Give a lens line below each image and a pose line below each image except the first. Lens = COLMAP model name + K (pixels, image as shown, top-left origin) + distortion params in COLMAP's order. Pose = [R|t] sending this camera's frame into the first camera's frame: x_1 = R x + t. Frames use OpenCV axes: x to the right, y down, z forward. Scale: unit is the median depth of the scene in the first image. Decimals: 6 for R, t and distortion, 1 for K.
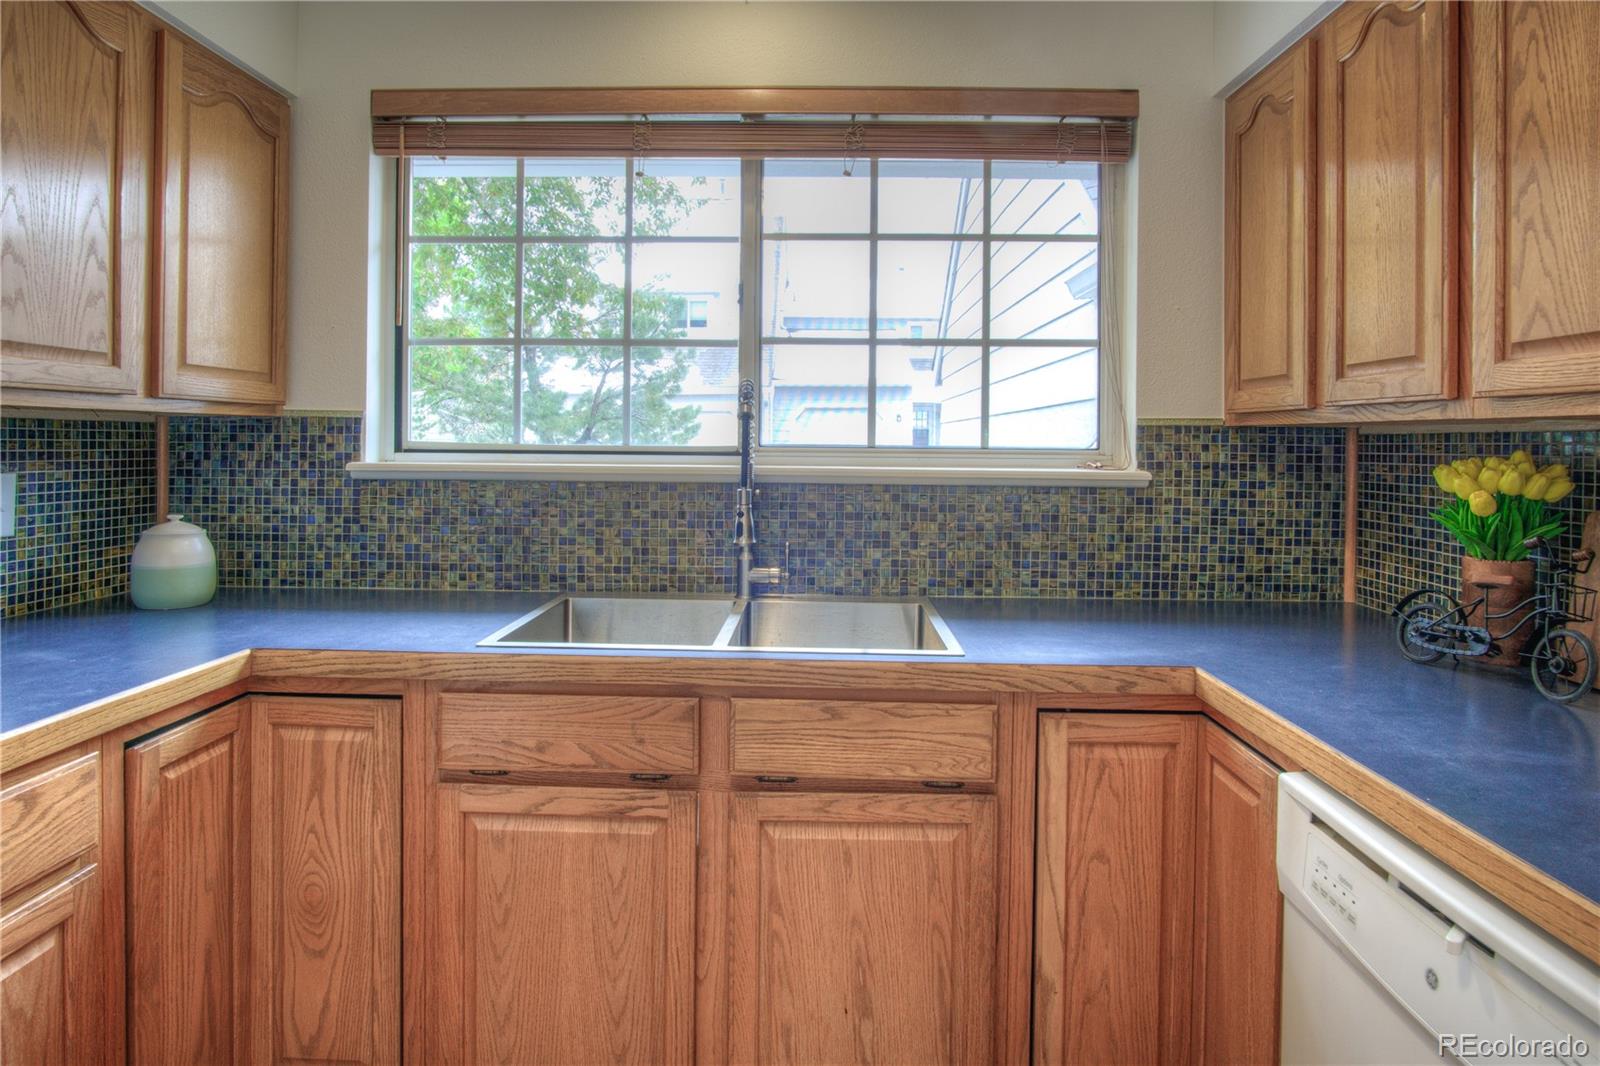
lens RADIAL K [[897.2, 0, 801.3], [0, 897.2, 445.8], [0, 0, 1]] dist [-0.027261, 0.002274]
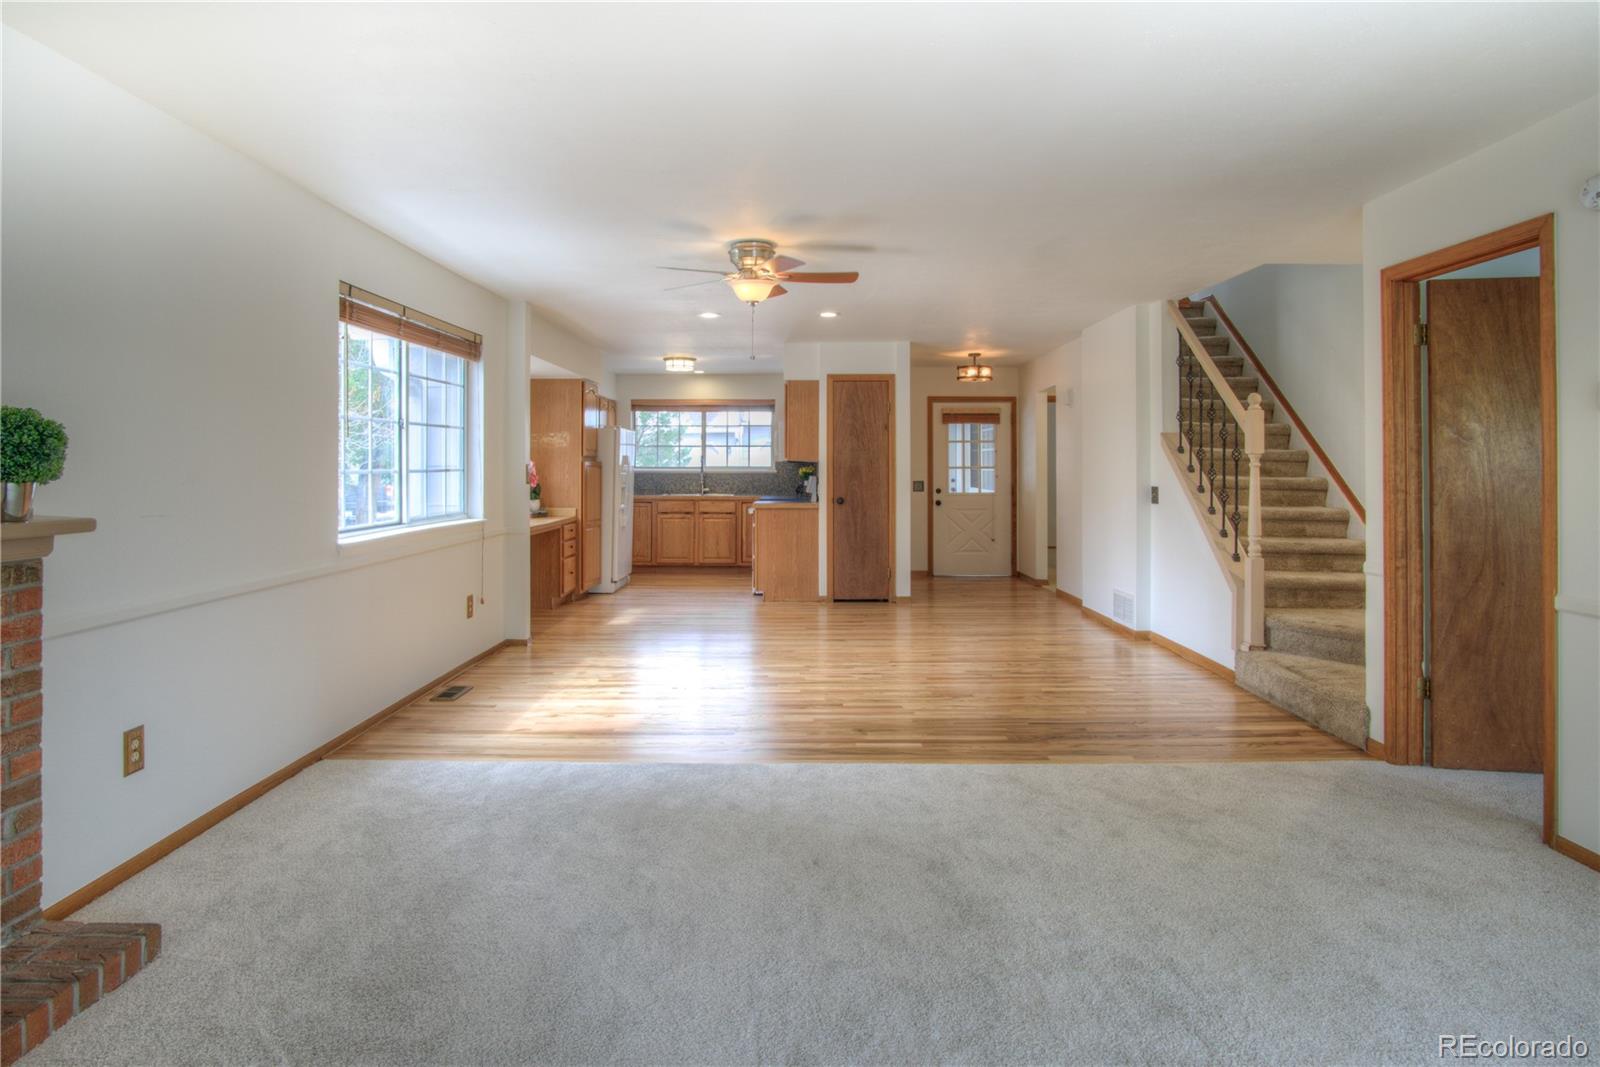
lens RADIAL K [[897.2, 0, 801.3], [0, 897.2, 446.3], [0, 0, 1]] dist [-0.027261, 0.002274]
pose [[0.999828, -0.008060, 0.016680, 0.465486], [0.008541, 0.999544, -0.028961, 0.041858], [-0.016439, 0.029099, 0.999441, -4.633231]]
